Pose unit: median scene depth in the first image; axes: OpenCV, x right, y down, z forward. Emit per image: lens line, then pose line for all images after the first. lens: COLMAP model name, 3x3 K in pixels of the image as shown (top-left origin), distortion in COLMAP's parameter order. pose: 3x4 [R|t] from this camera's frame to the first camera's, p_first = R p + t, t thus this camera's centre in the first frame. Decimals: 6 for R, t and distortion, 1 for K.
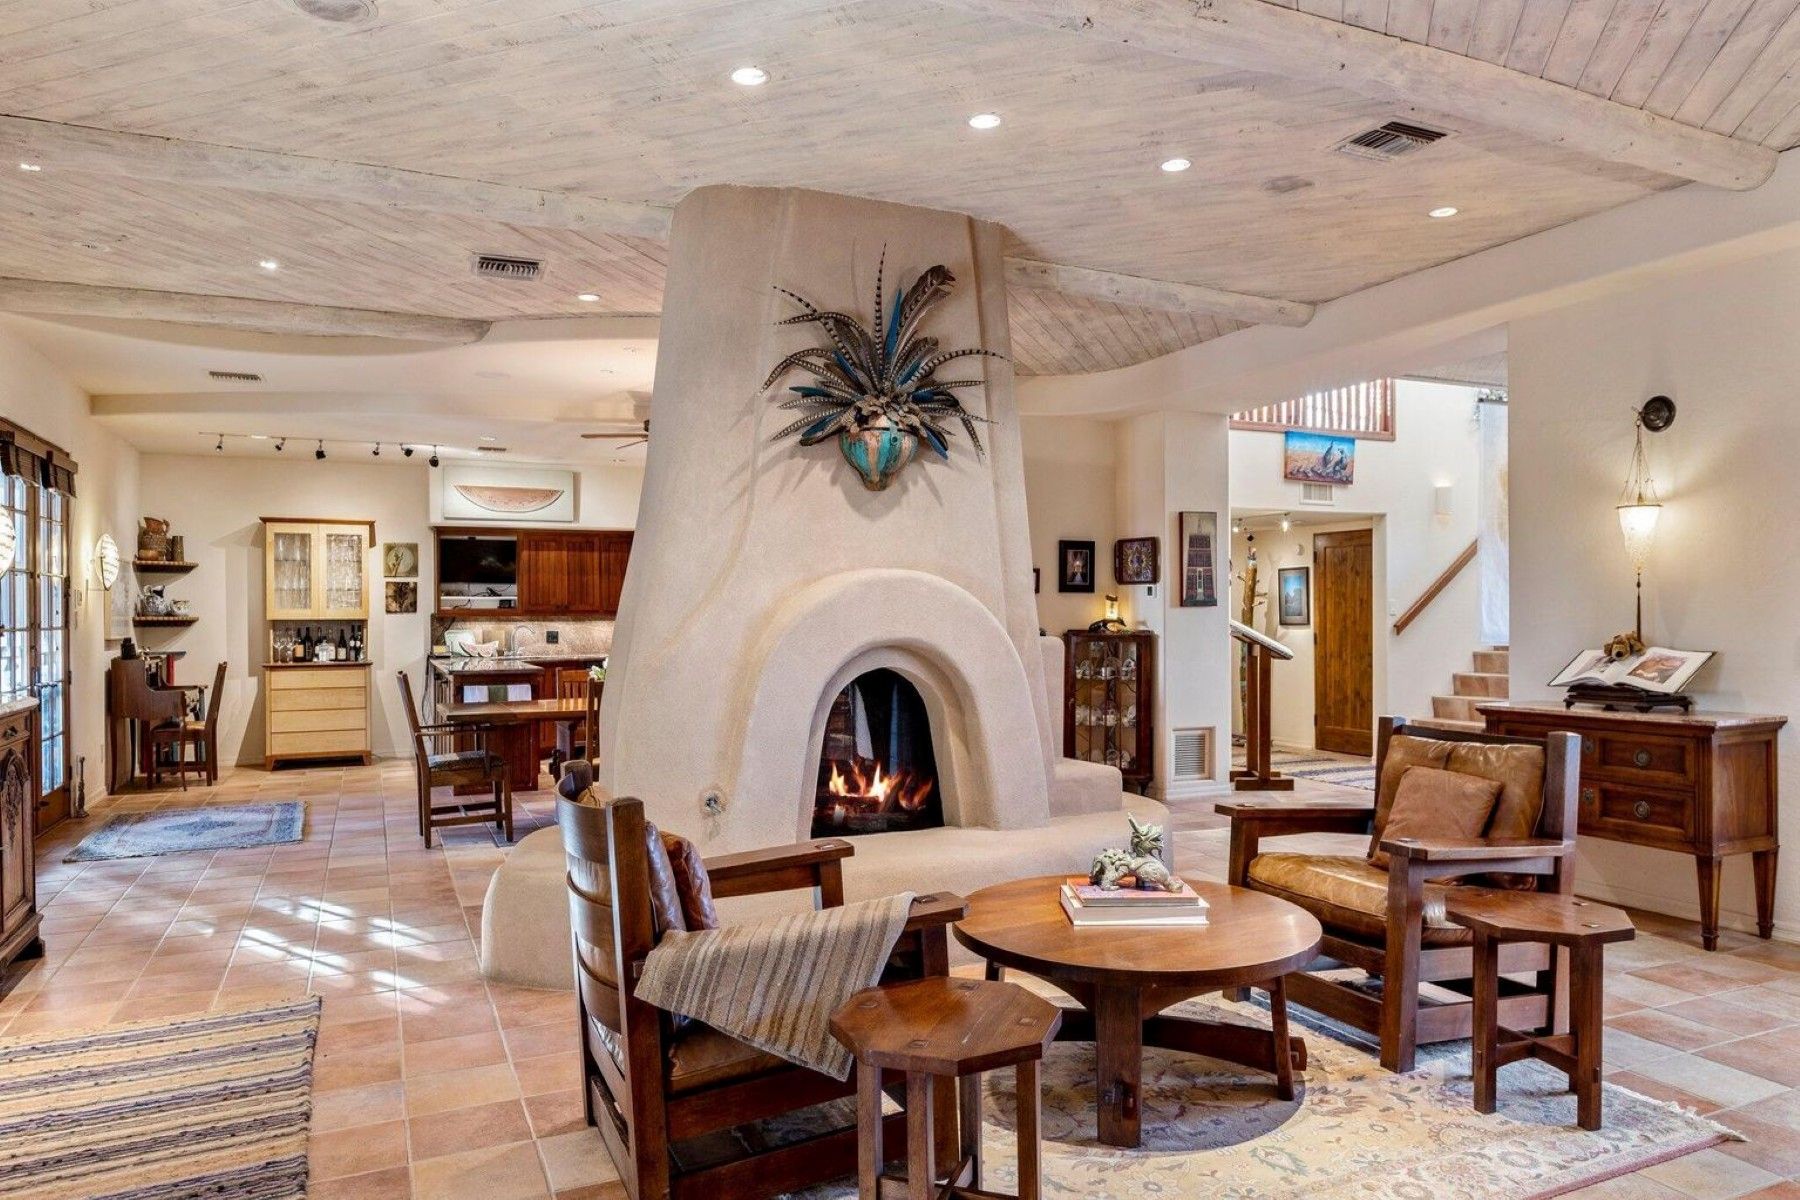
lens RADIAL K [[1176.3, 0, 900.6], [0, 1176.3, 599.3], [0, 0, 1]] dist [0.002539, 0.006436]
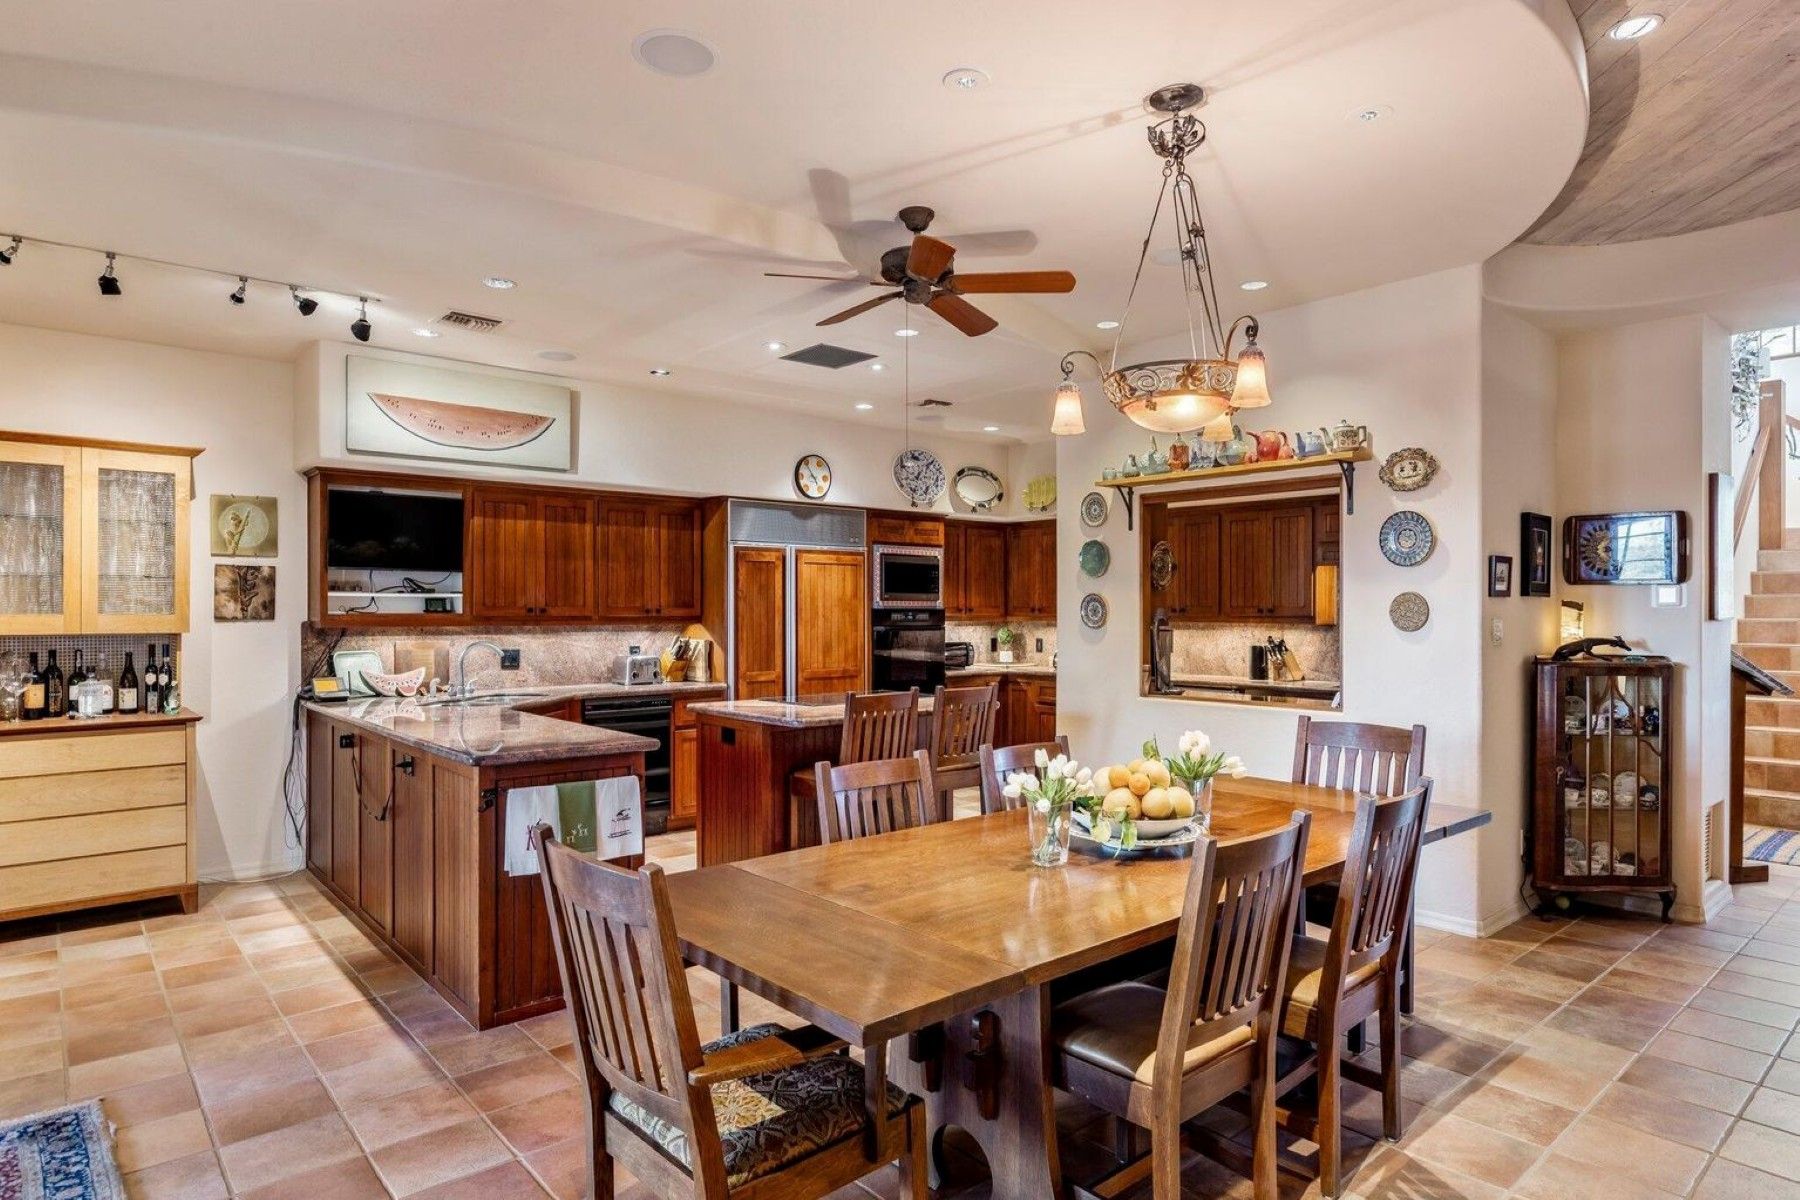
lens RADIAL K [[1000.3, 0, 897.5], [0, 1000.3, 602.1], [0, 0, 1]] dist [-0.000950, 0.000041]
pose [[0.958460, 0.006926, 0.285144, -0.263979], [-0.008366, 0.999958, 0.003831, -0.001693], [-0.285105, -0.006057, 0.958477, 0.458847]]
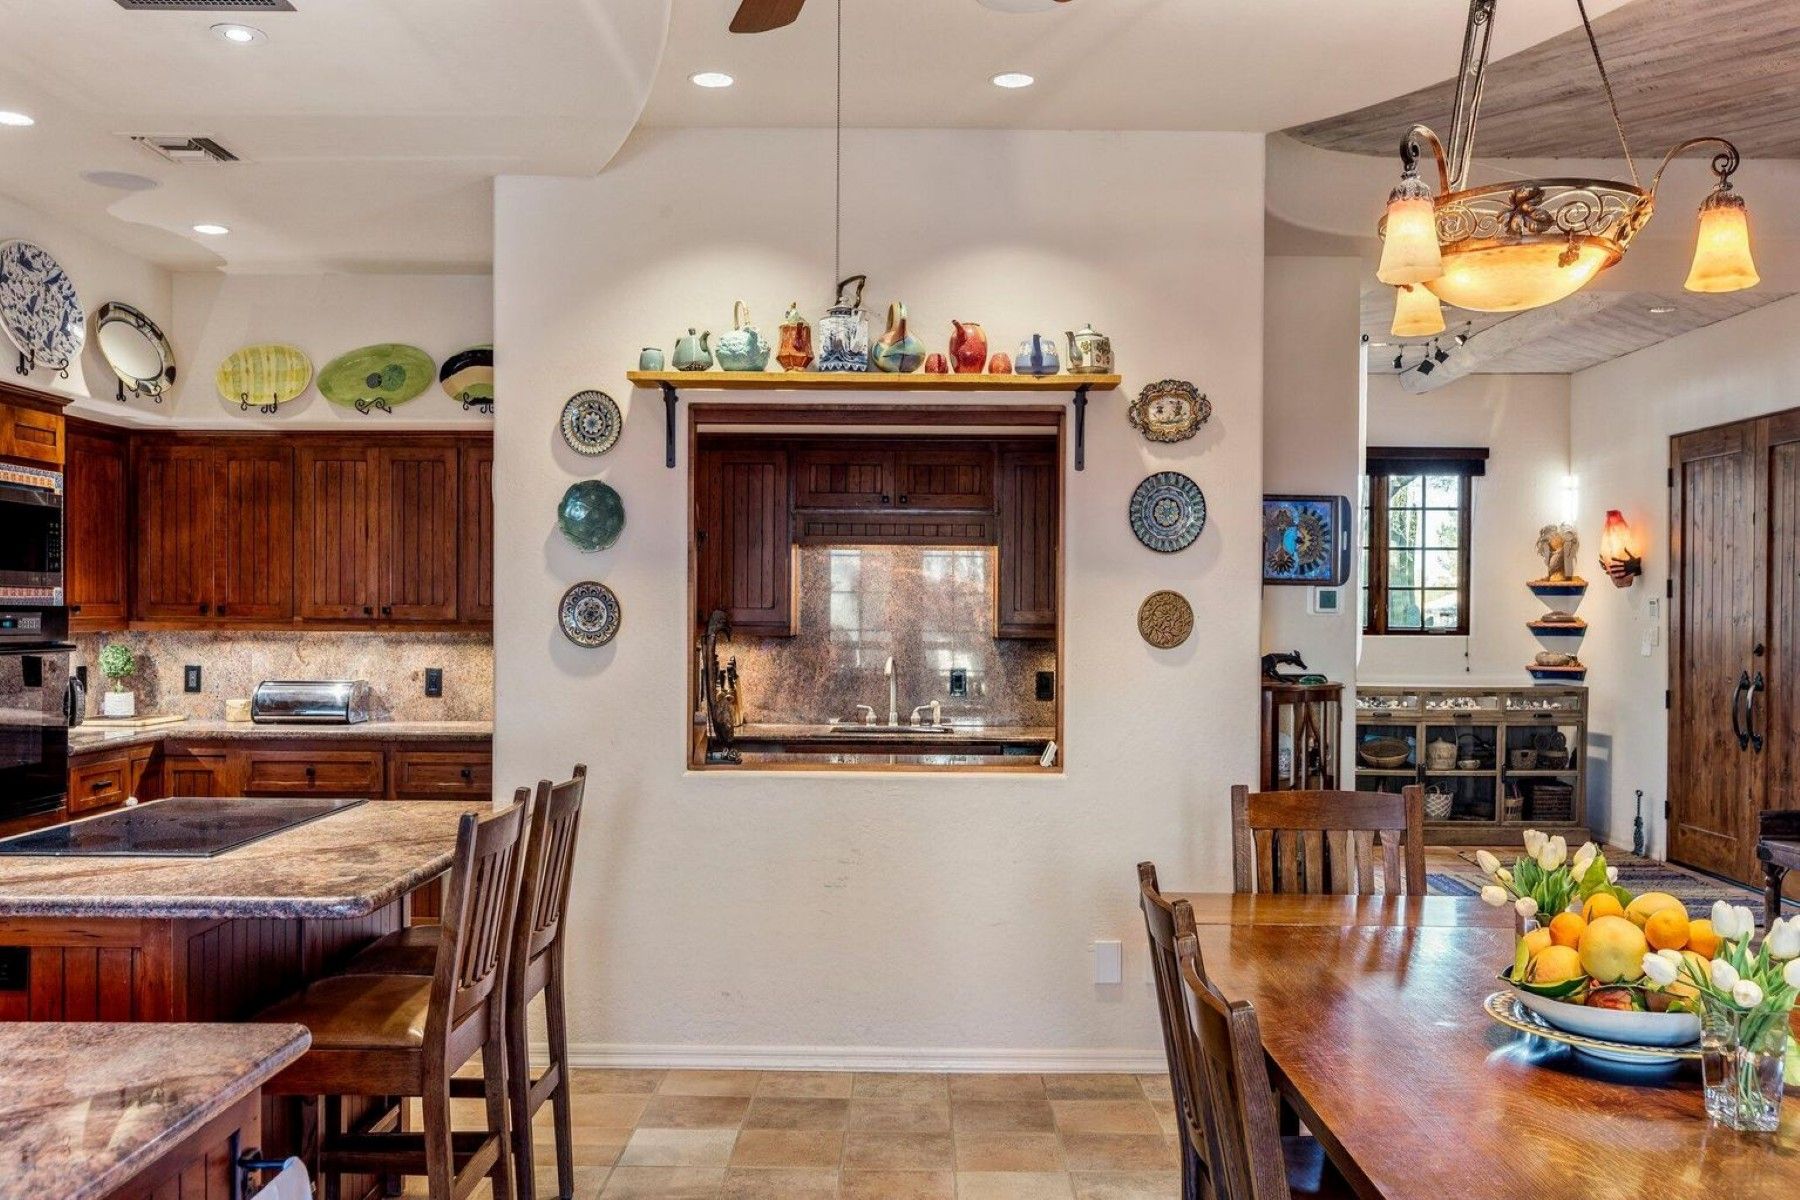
lens RADIAL K [[1528.6, 0, 898.2], [0, 1528.6, 627.7], [0, 0, 1]] dist [-0.007230, 0.019051]
pose [[0.417430, -0.001612, 0.908707, -0.368407], [-0.021494, 0.999701, 0.011647, 0.001097], [-0.908455, -0.024394, 0.417271, 0.683426]]
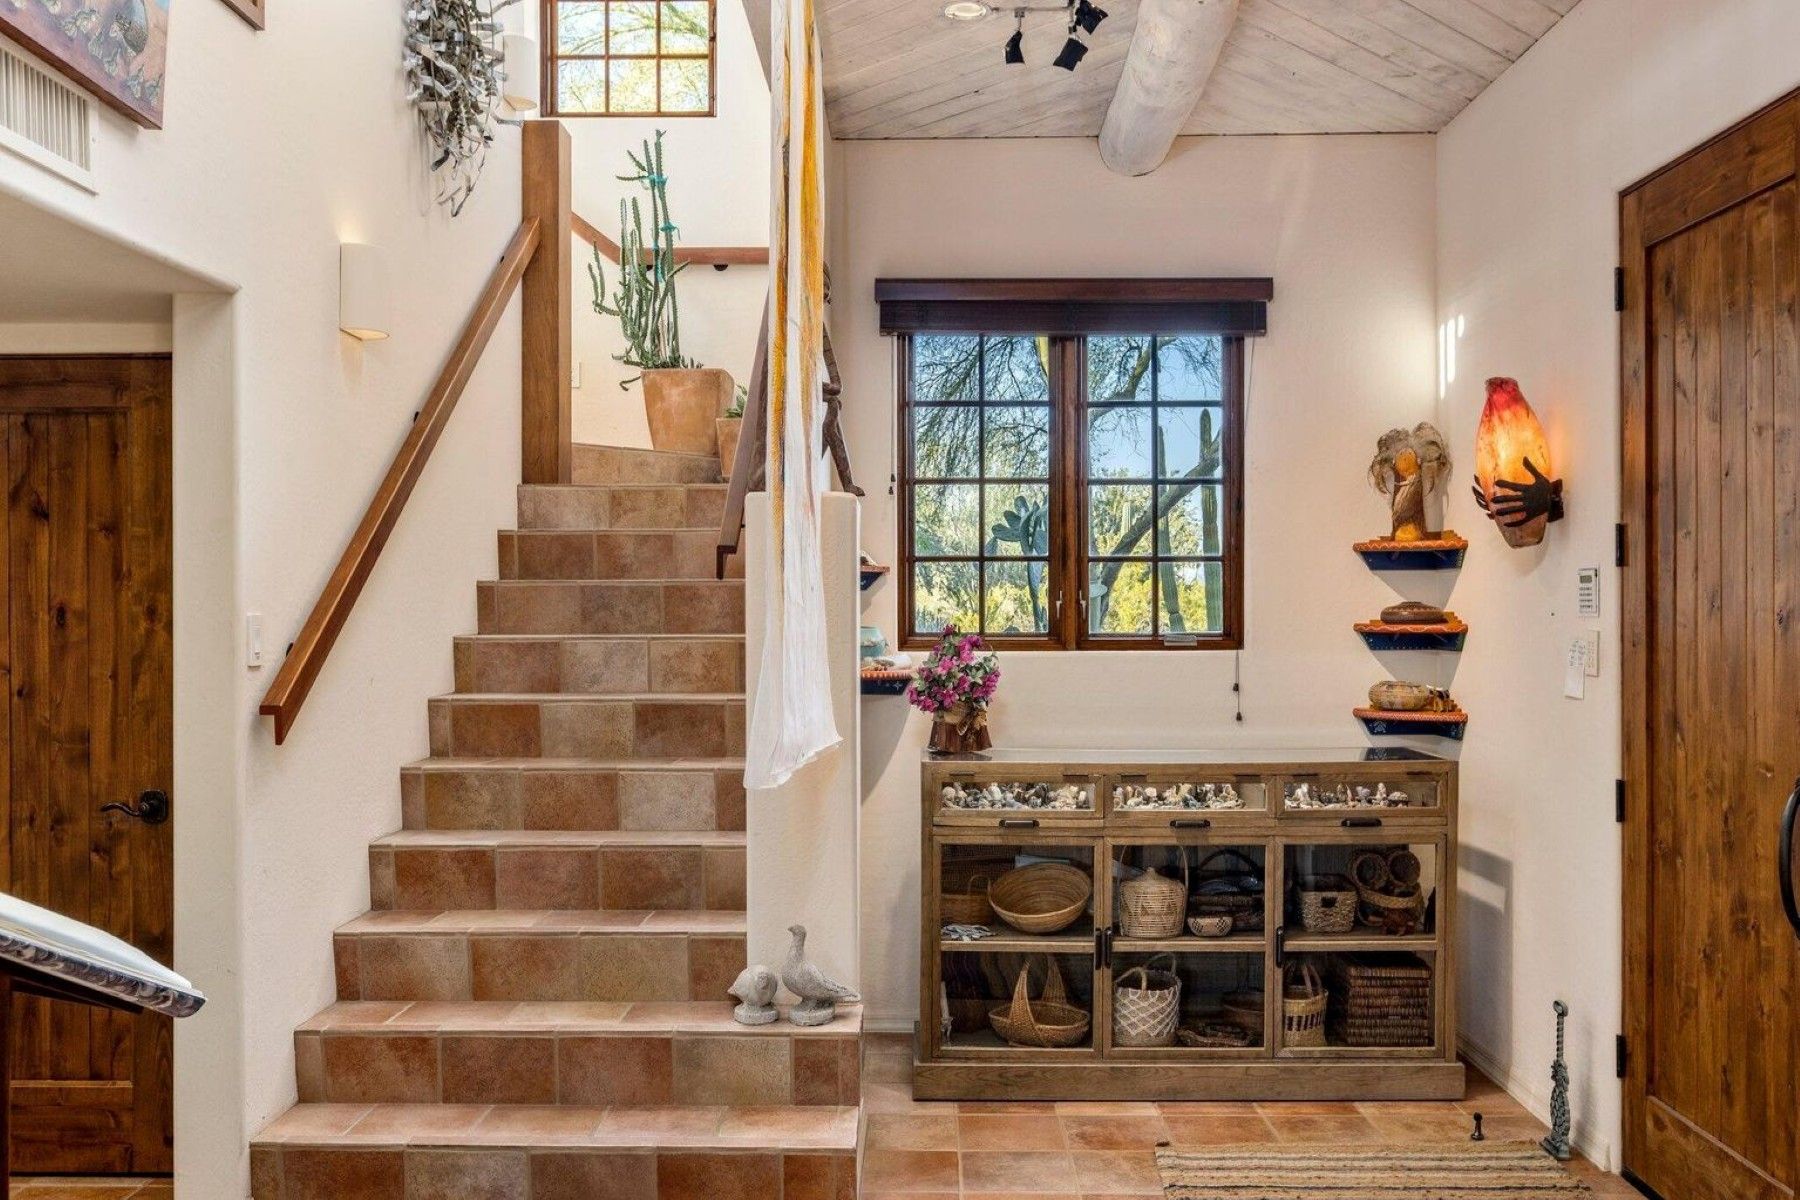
lens RADIAL K [[1528.6, 0, 895.1], [0, 1528.6, 614.5], [0, 0, 1]] dist [-0.007230, 0.019051]
pose [[0.422718, 0.000410, 0.906261, 0.146079], [-0.013503, 0.999892, 0.005846, -0.002948], [-0.906161, -0.014709, 0.422678, 0.653254]]
